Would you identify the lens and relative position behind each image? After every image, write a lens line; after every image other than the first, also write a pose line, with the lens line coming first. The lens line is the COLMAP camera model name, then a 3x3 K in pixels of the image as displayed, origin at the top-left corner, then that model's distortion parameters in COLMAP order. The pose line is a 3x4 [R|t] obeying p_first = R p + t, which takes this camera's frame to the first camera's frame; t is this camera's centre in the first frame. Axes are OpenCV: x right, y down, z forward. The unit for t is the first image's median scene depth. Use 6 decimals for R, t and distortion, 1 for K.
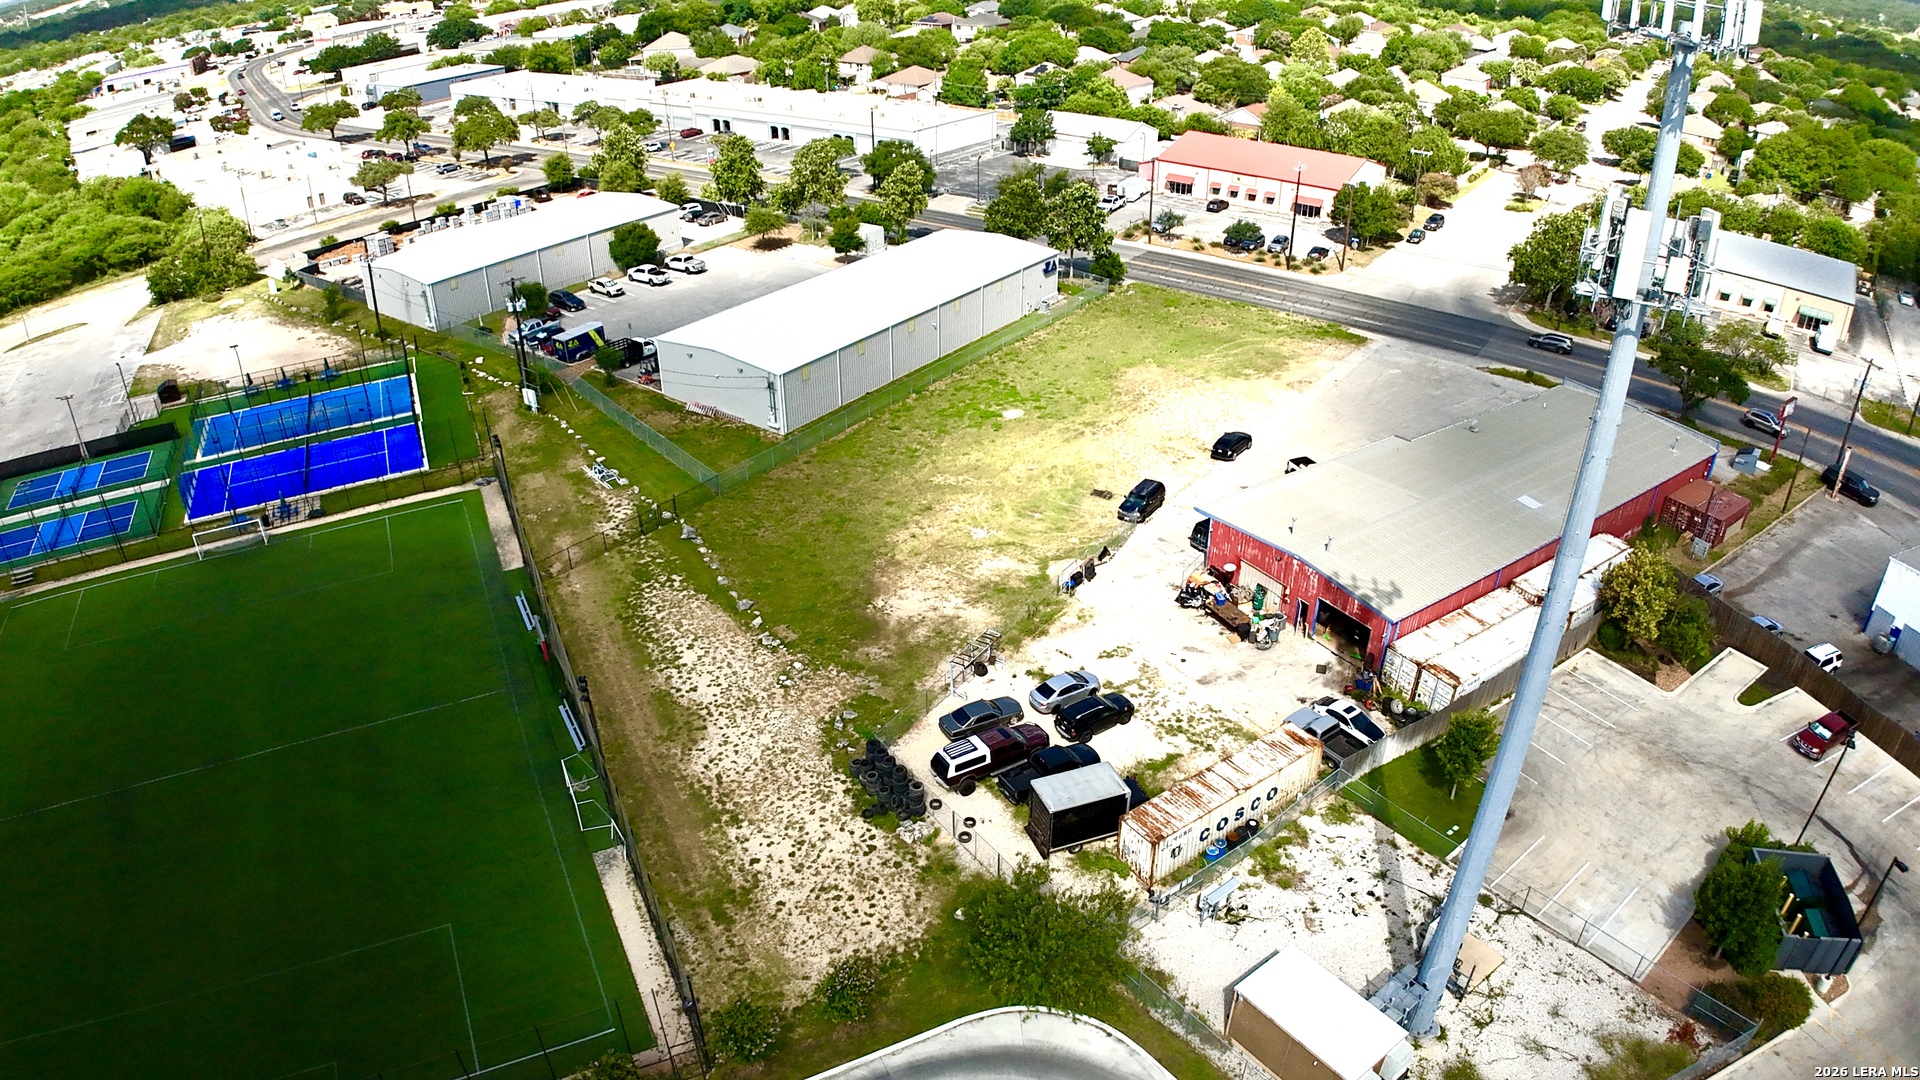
lens RADIAL K [[1180.2, 0, 960.1], [0, 1180.2, 544.7], [0, 0, 1]] dist [-0.189946, 0.025263]
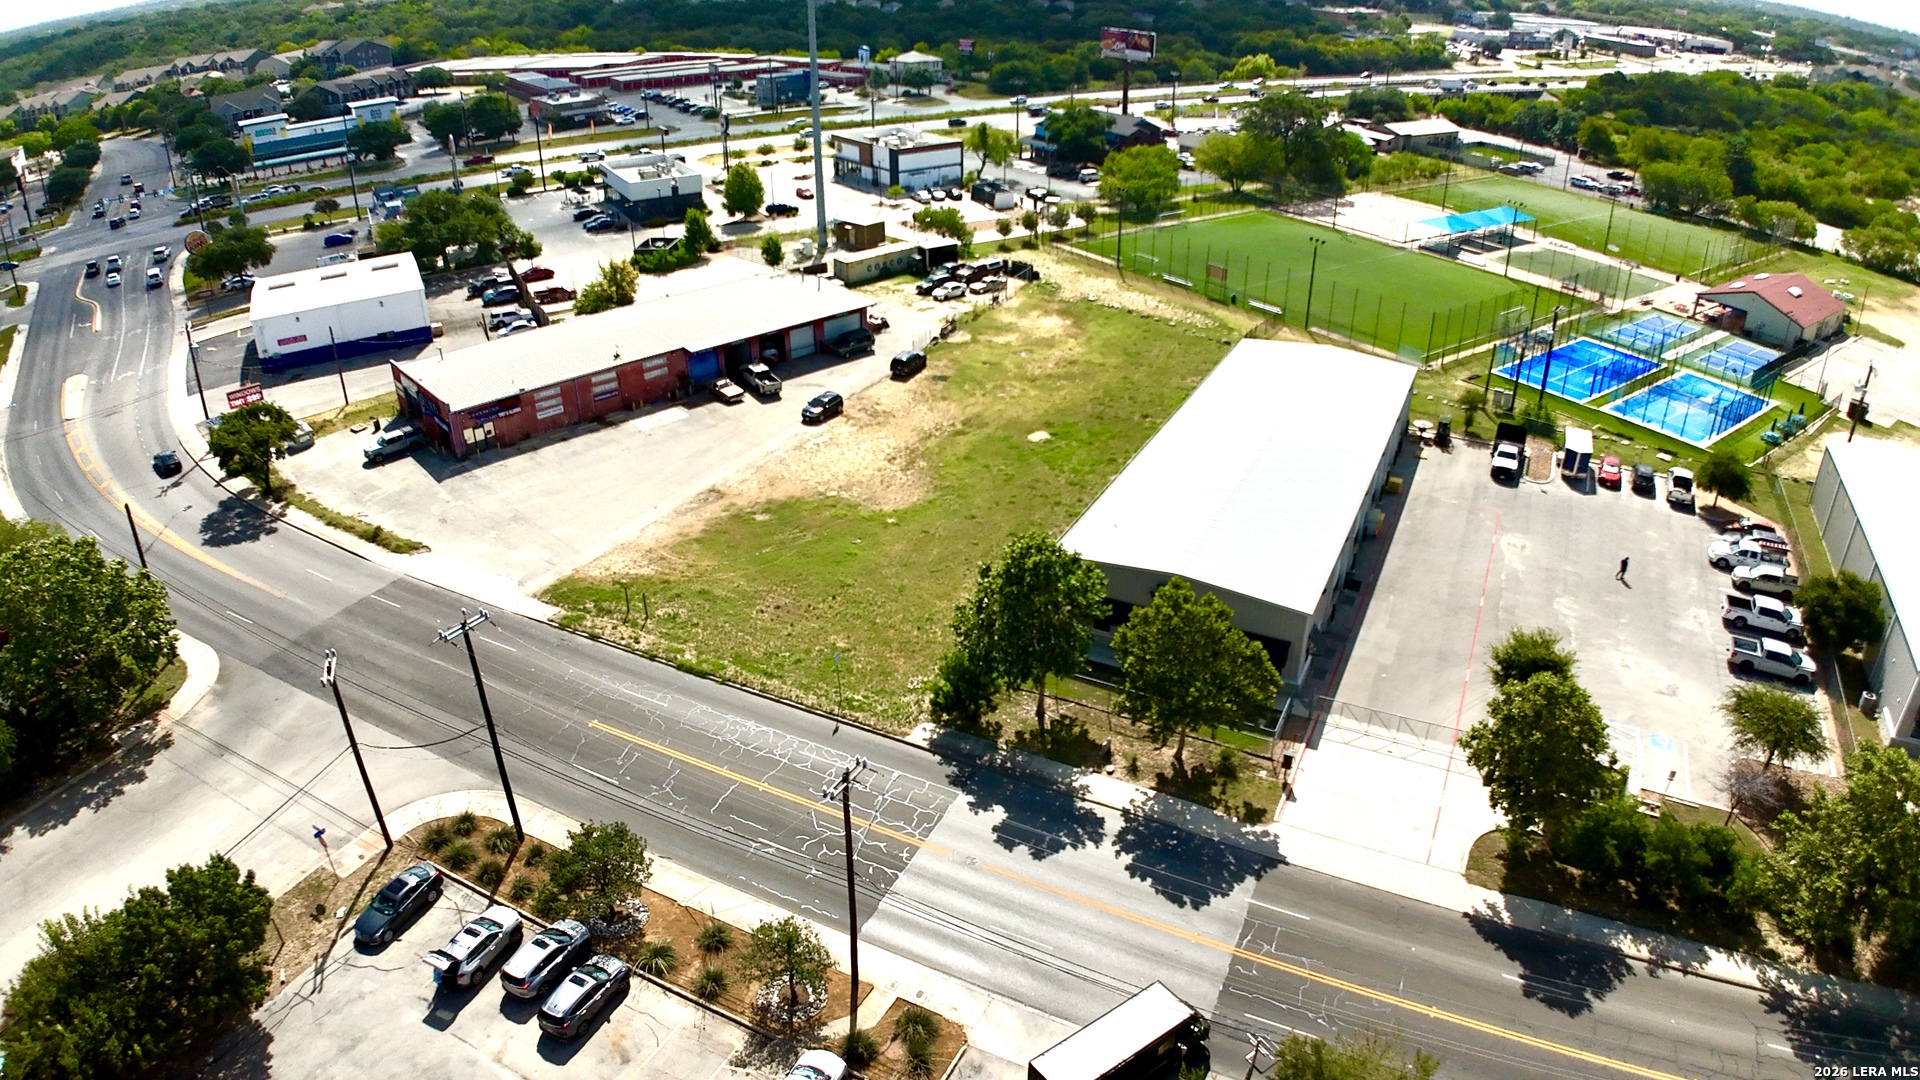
lens RADIAL K [[1180.2, 0, 960.1], [0, 1180.2, 544.7], [0, 0, 1]] dist [-0.189946, 0.025263]
pose [[-0.987469, 0.078536, -0.136886, 0.272894], [-0.076185, 0.522392, 0.849295, -0.966616], [0.138208, 0.849081, -0.509863, 1.721594]]
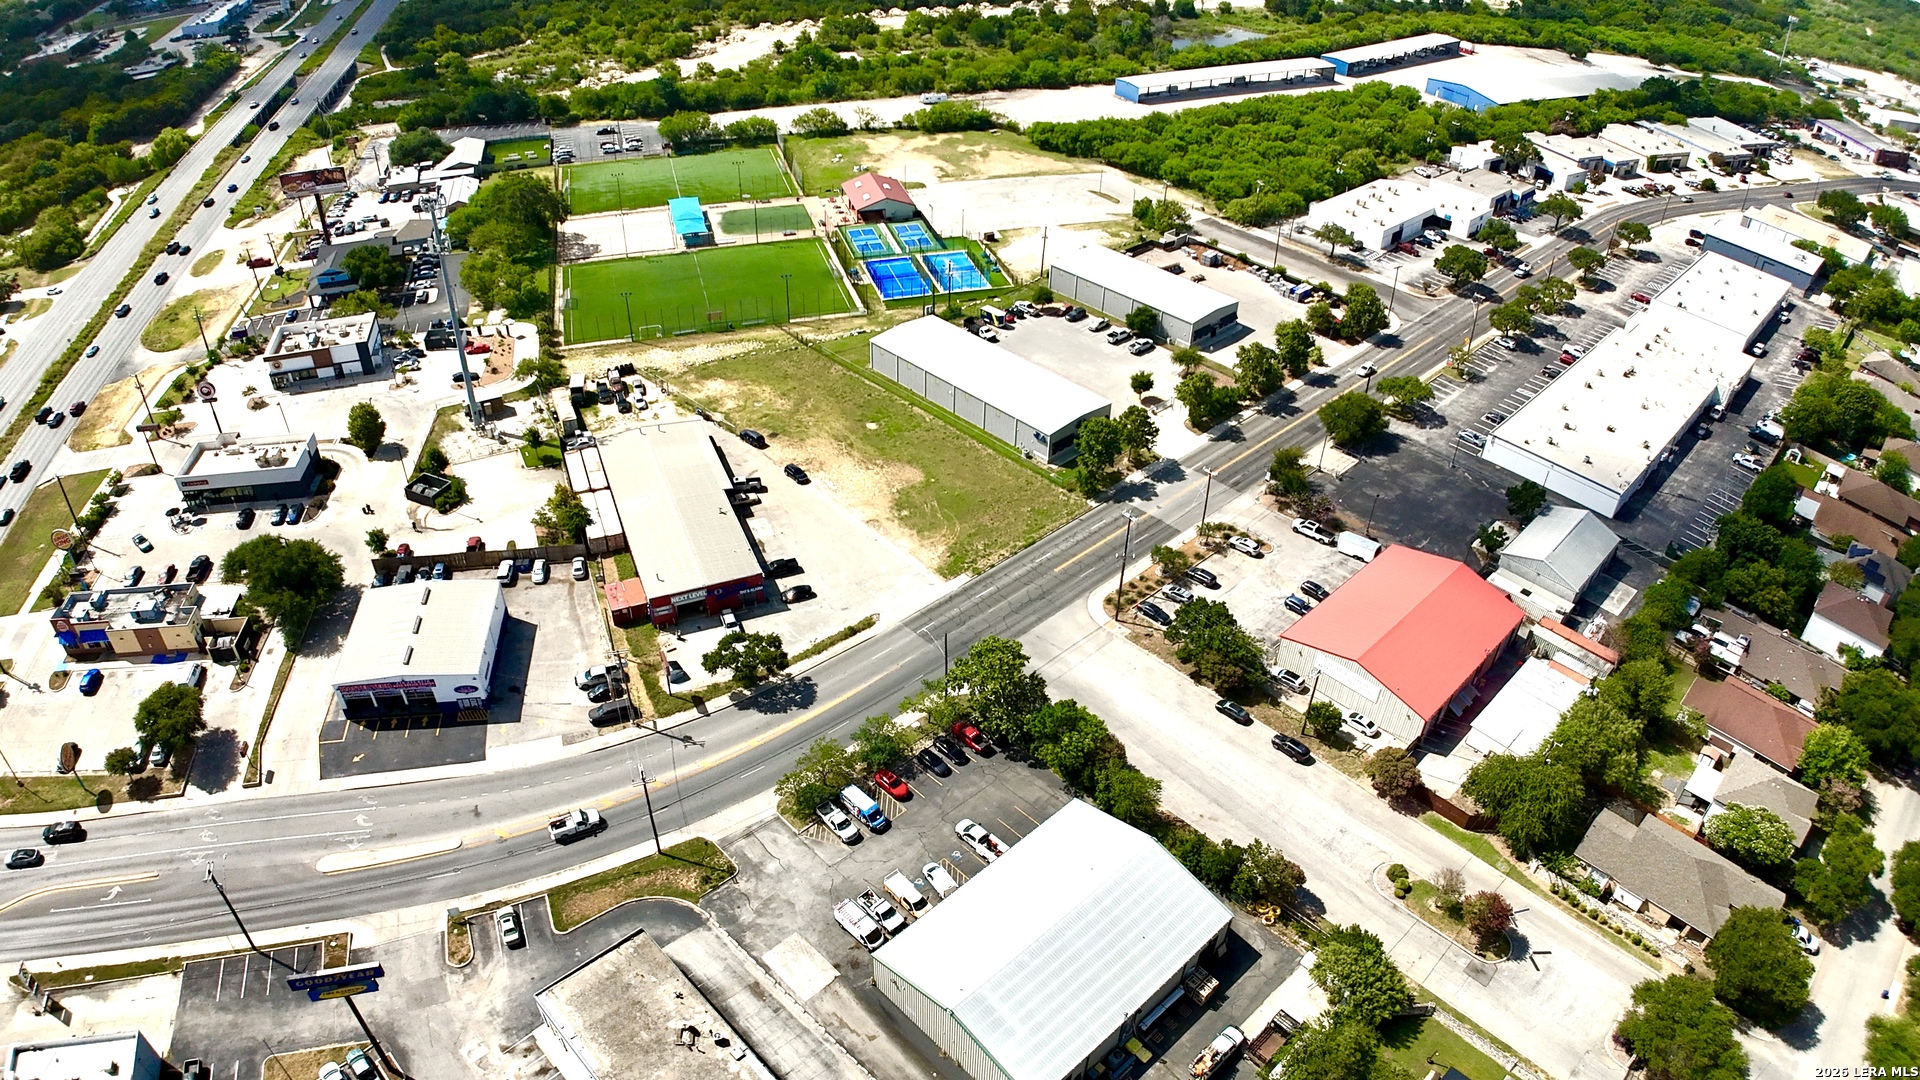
lens RADIAL K [[1180.2, 0, 960.1], [0, 1180.2, 544.7], [0, 0, 1]] dist [-0.189946, 0.025263]
pose [[-0.175729, 0.584411, -0.792202, 1.820429], [-0.514847, 0.631341, 0.579949, -1.296720], [0.839078, 0.509776, 0.189937, 0.950426]]
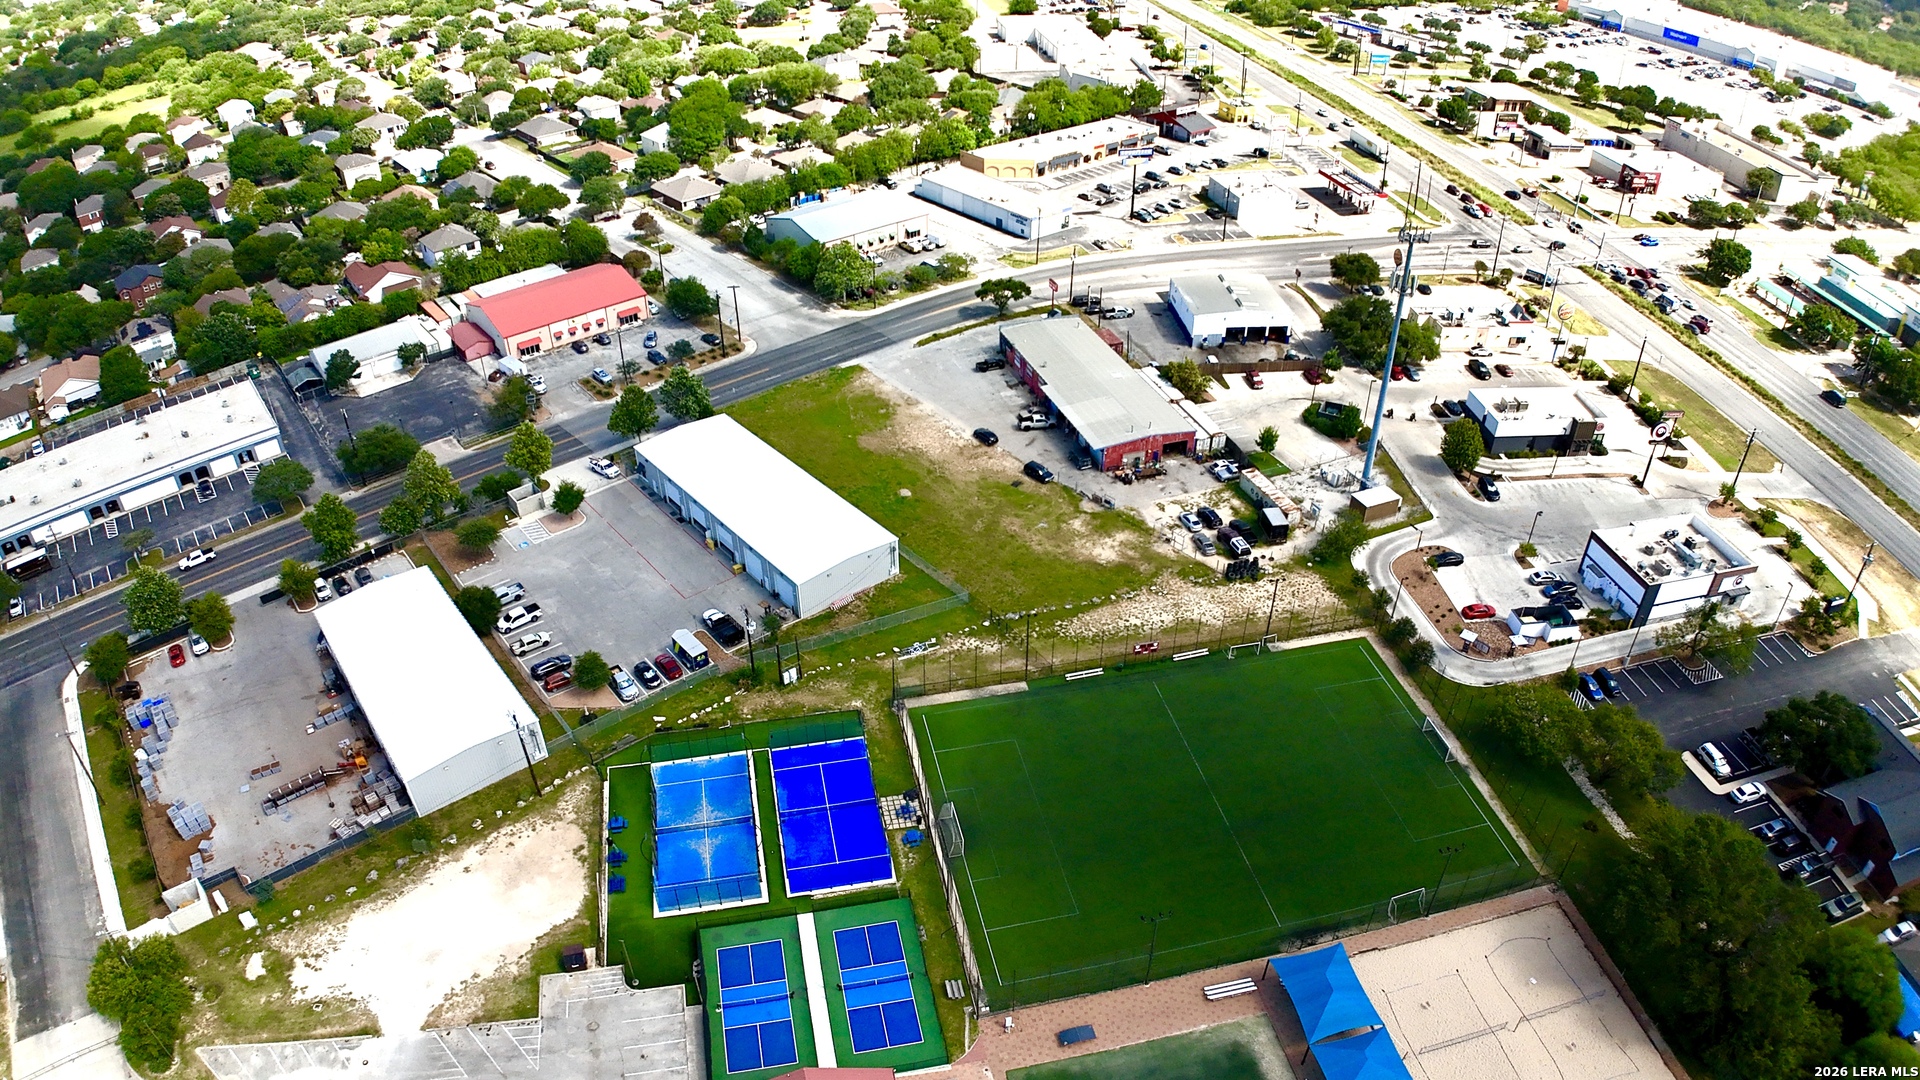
lens RADIAL K [[1180.2, 0, 960.1], [0, 1180.2, 544.7], [0, 0, 1]] dist [-0.189946, 0.025263]
pose [[0.247253, -0.553930, 0.795001, -1.432291], [0.489051, 0.779645, 0.391131, -0.735767], [-0.836478, 0.292088, 0.463670, 0.211167]]
